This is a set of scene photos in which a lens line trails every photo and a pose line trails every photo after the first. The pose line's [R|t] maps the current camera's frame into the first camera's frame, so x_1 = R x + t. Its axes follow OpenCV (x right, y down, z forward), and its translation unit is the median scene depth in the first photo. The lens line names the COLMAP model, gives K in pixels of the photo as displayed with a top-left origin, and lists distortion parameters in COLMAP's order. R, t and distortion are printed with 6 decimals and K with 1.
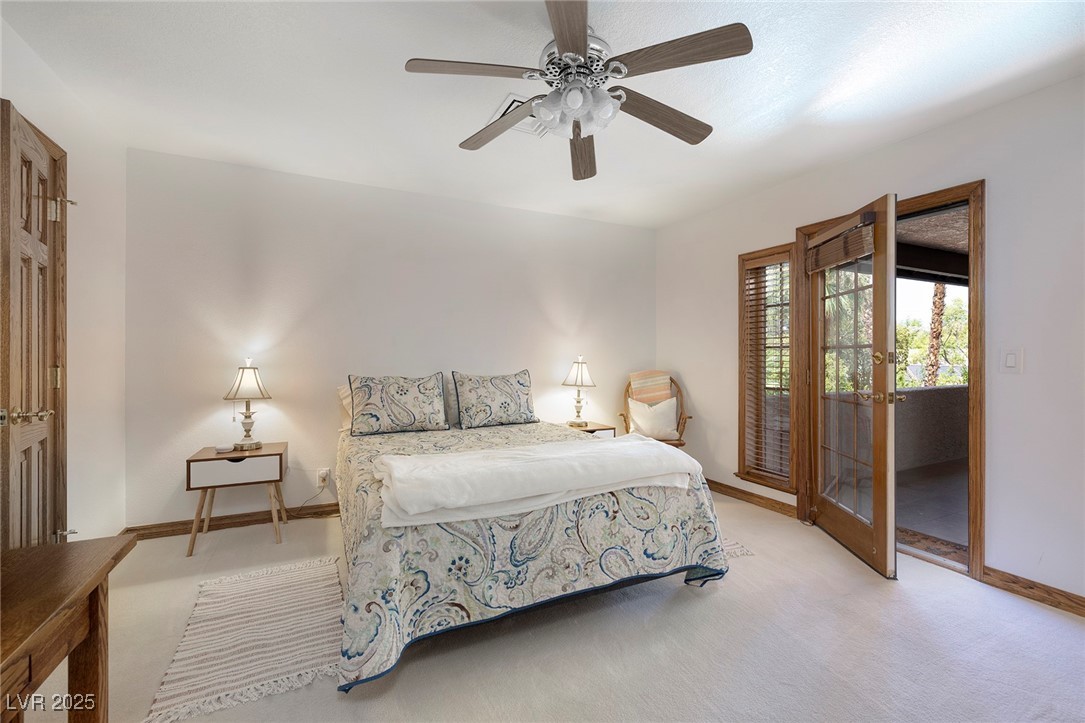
lens RADIAL K [[453.5, 0, 542.0], [0, 453.5, 357.5], [0, 0, 1]] dist [-0.003538, 0.000888]
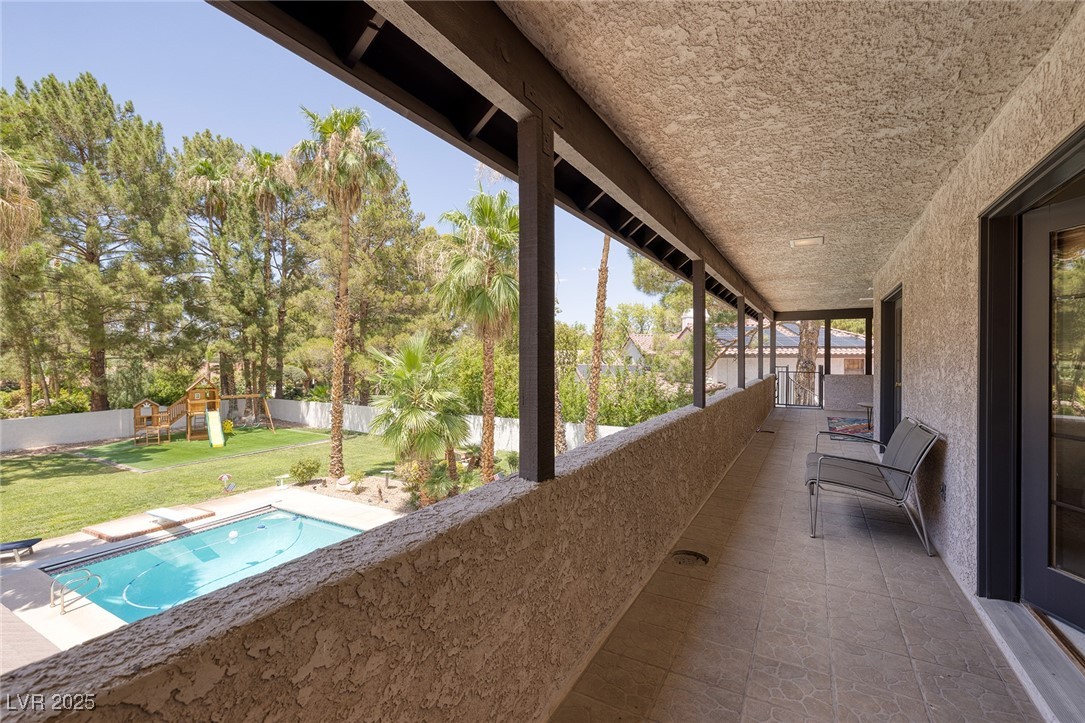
lens RADIAL K [[453.5, 0, 546.0], [0, 453.5, 358.1], [0, 0, 1]] dist [-0.003538, 0.000888]
pose [[0.817406, -0.002145, 0.576058, 0.199337], [-0.000758, 0.999988, 0.004799, -0.009093], [-0.576061, -0.004359, 0.817395, 0.248699]]
